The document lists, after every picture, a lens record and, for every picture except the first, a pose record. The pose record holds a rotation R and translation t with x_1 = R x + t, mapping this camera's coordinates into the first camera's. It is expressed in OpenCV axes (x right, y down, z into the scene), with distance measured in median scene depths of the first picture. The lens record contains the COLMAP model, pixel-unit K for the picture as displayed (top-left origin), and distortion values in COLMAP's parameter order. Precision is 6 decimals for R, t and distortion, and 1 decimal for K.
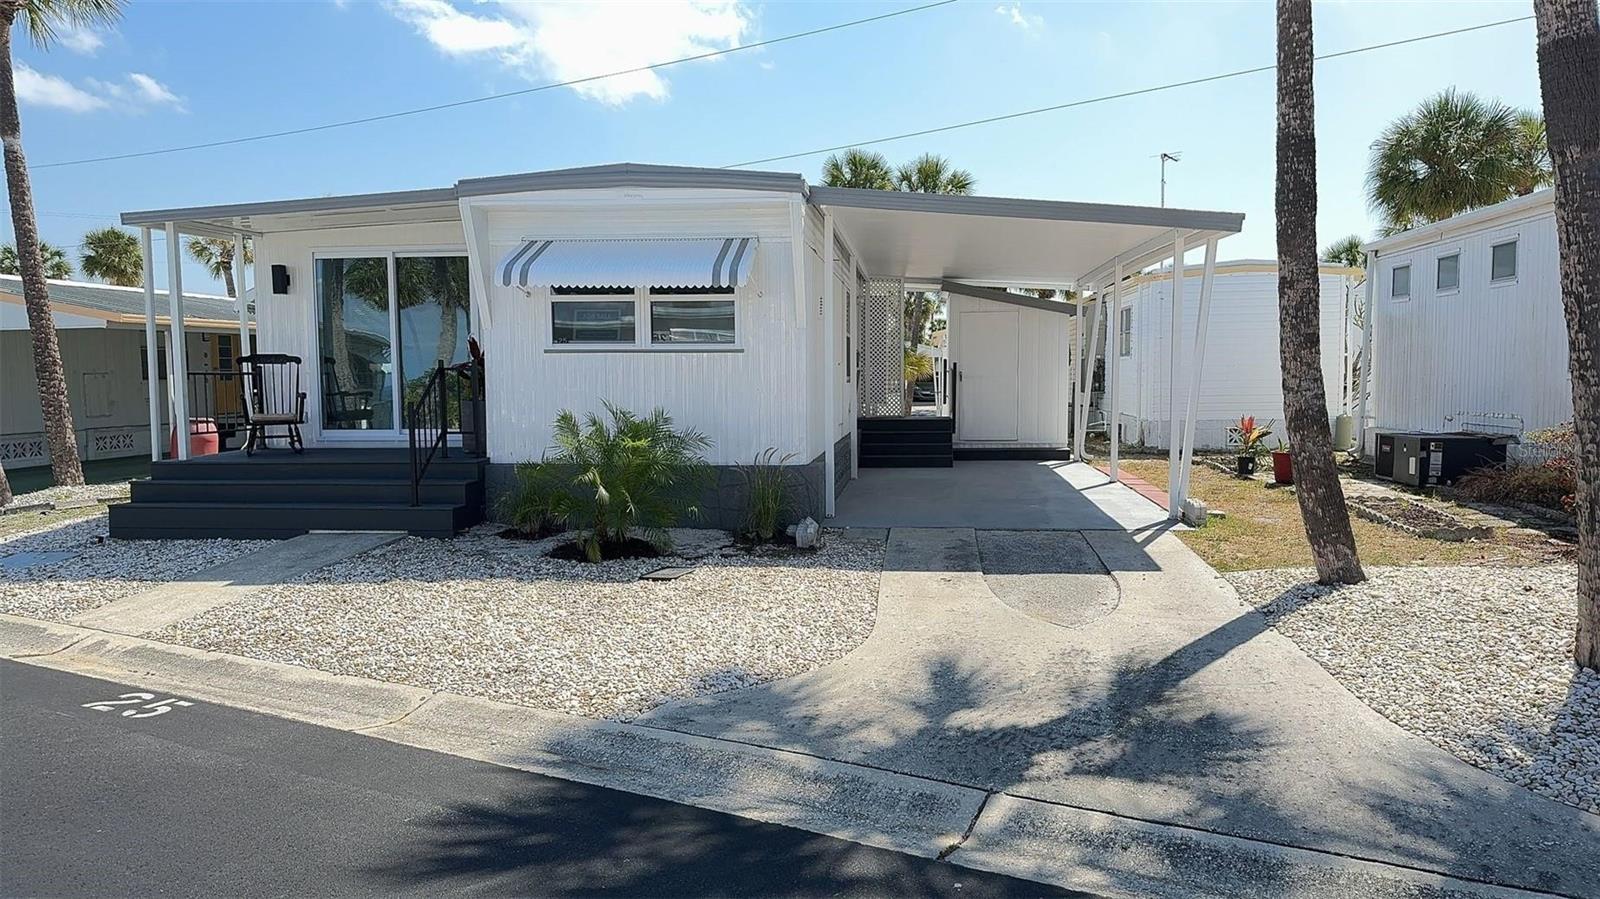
lens RADIAL K [[1068.0, 0, 790.6], [0, 1068.0, 452.0], [0, 0, 1]] dist [0.060760, -0.062683]
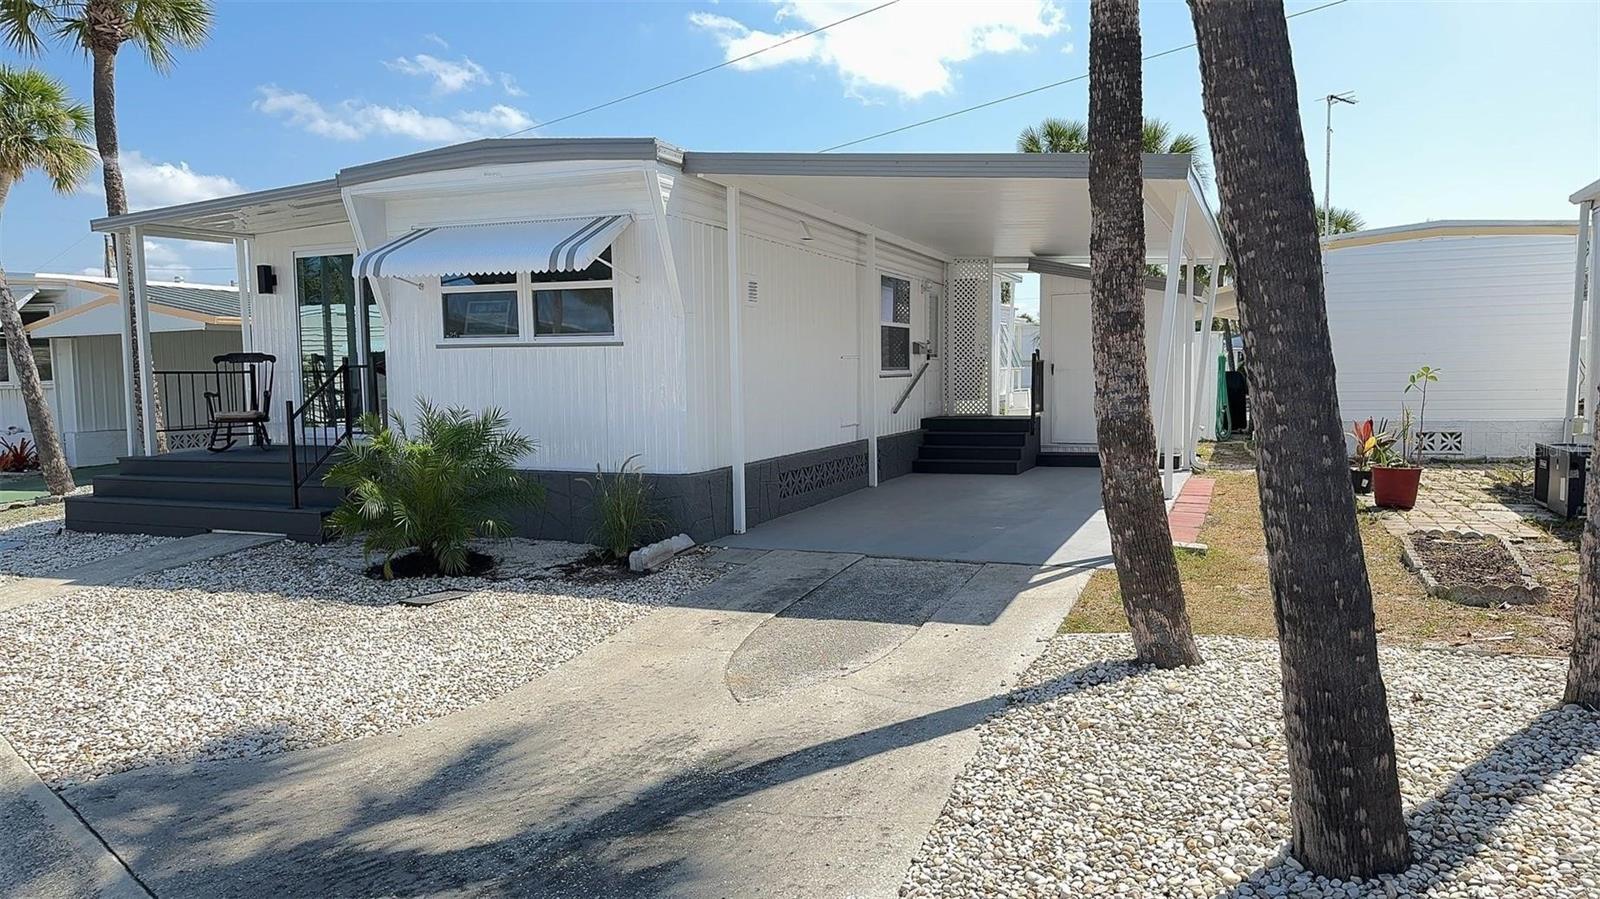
lens RADIAL K [[1068.0, 0, 801.5], [0, 1068.0, 450.2], [0, 0, 1]] dist [0.060760, -0.062683]
pose [[0.961430, 0.015058, -0.274637, 0.359916], [-0.013795, 0.999884, 0.006529, -0.015229], [0.274703, -0.002488, 0.961526, 0.196259]]
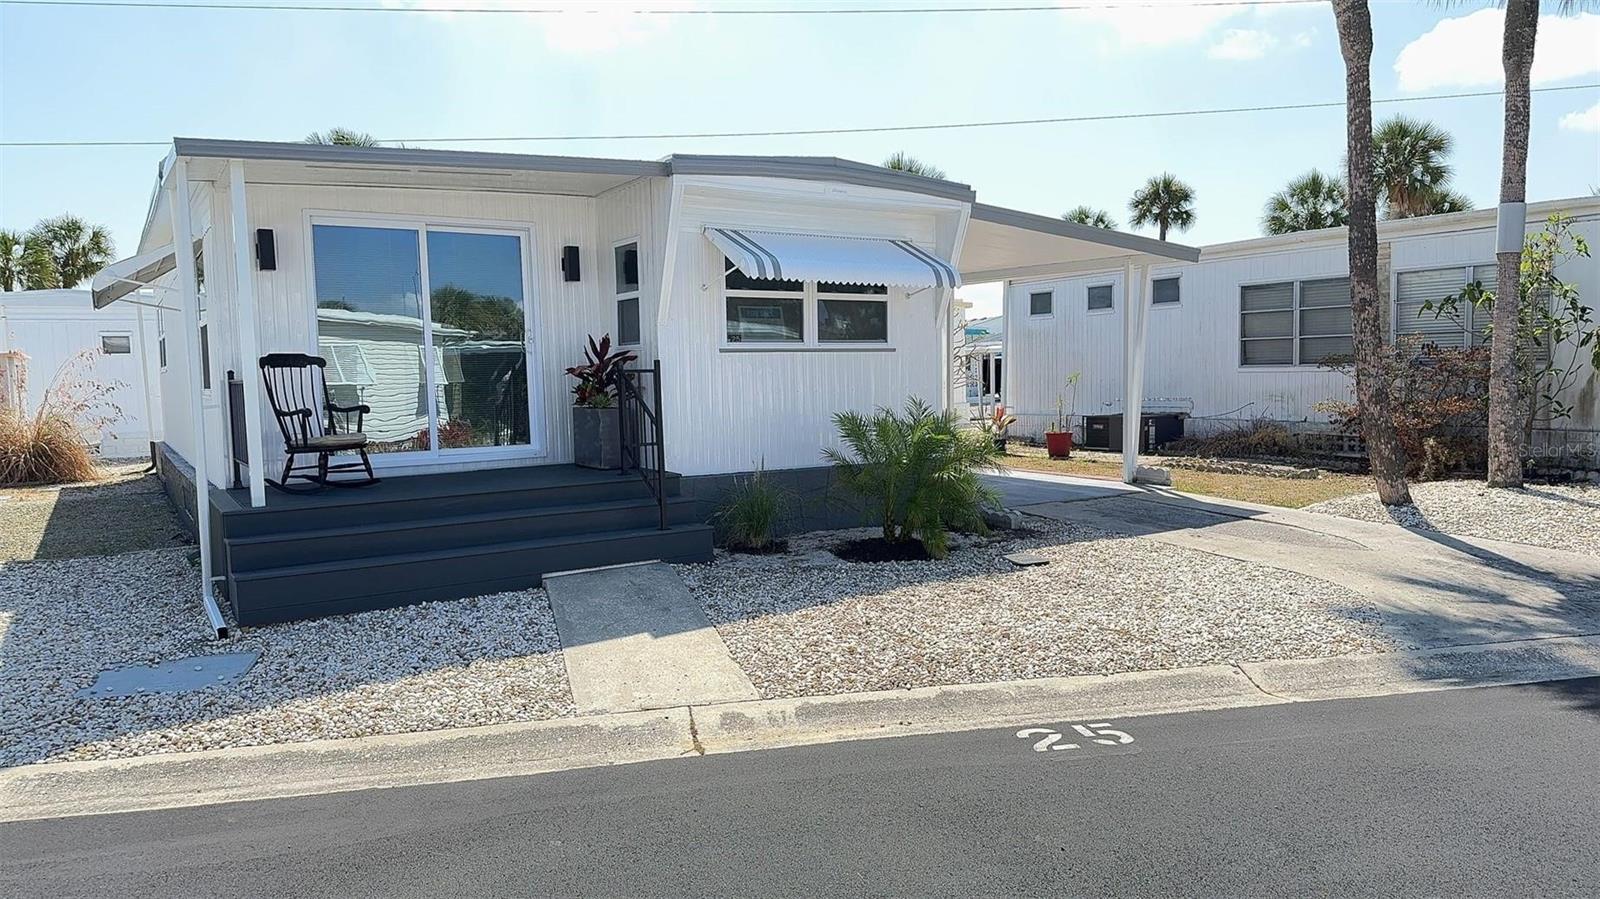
lens RADIAL K [[1068.0, 0, 795.4], [0, 1068.0, 456.0], [0, 0, 1]] dist [0.060760, -0.062683]
pose [[0.764094, -0.058767, 0.642423, -0.823855], [0.061755, 0.997932, 0.017837, -0.017769], [-0.642143, 0.026044, 0.766143, 0.283161]]
